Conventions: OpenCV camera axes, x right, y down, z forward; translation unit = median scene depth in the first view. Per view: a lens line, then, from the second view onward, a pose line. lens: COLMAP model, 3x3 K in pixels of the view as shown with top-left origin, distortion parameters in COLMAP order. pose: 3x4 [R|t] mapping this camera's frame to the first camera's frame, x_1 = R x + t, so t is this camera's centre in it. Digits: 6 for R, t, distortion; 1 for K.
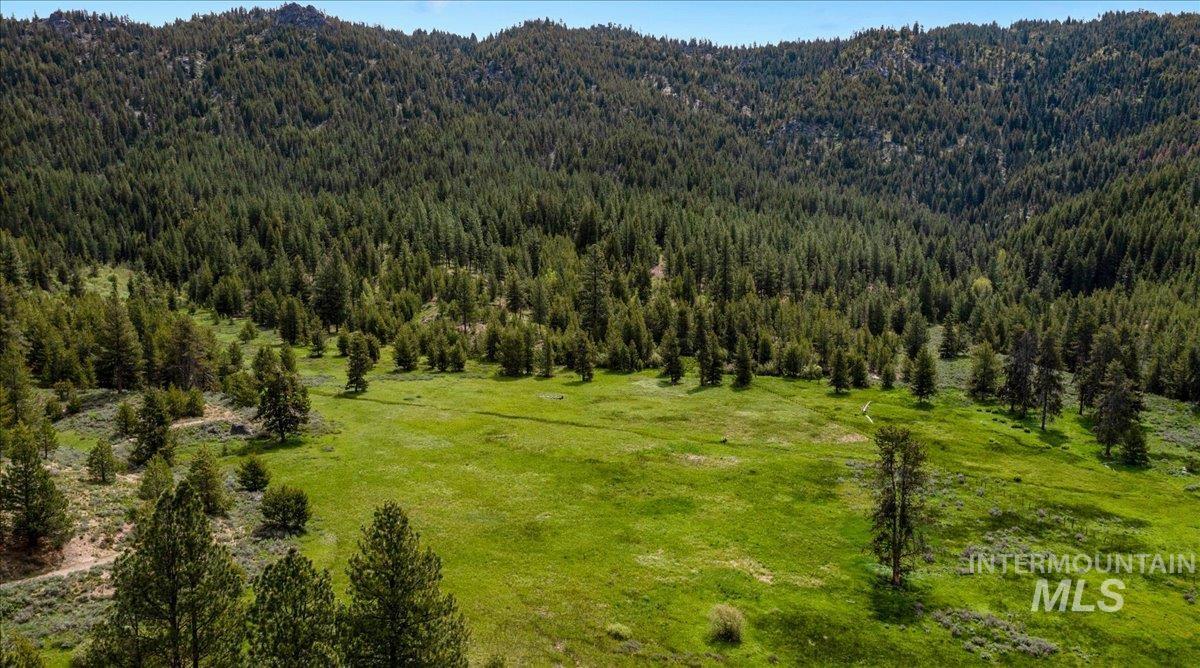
lens RADIAL K [[949.5, 0, 600.0], [0, 949.5, 334.0], [0, 0, 1]] dist [0.017018, 0.000331]
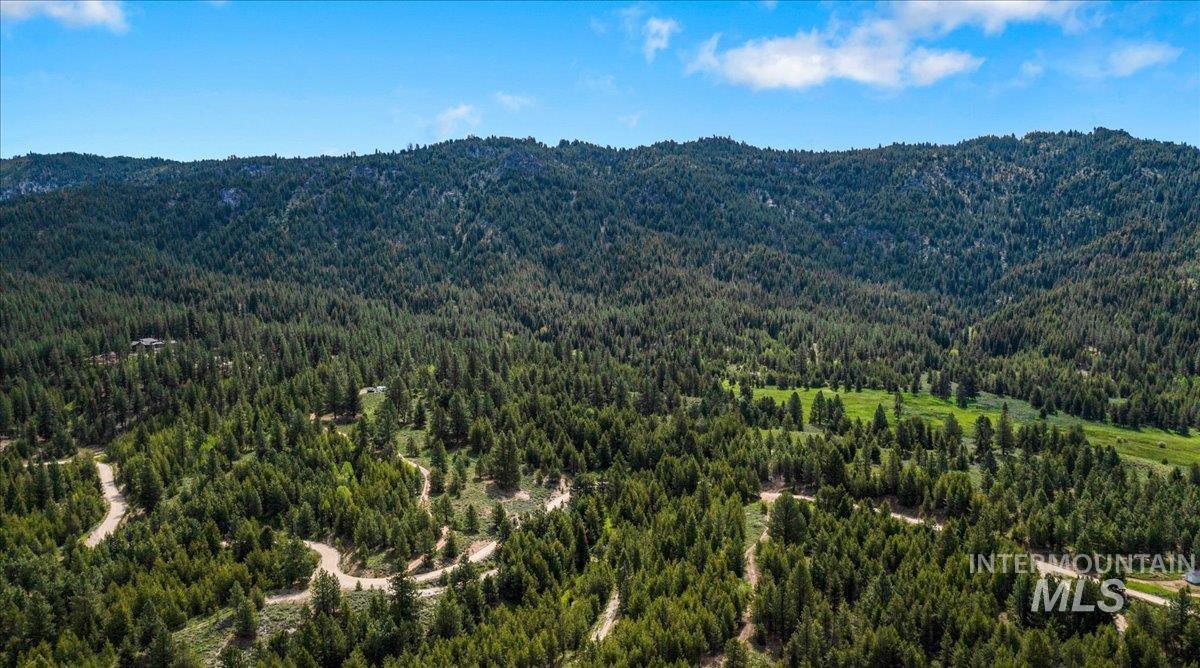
lens RADIAL K [[949.5, 0, 600.0], [0, 949.5, 334.0], [0, 0, 1]] dist [0.017018, 0.000331]
pose [[0.998159, -0.008380, -0.060071, -0.116099], [0.005860, 0.999100, -0.042006, -0.001938], [0.060369, 0.041577, 0.997310, -0.497069]]
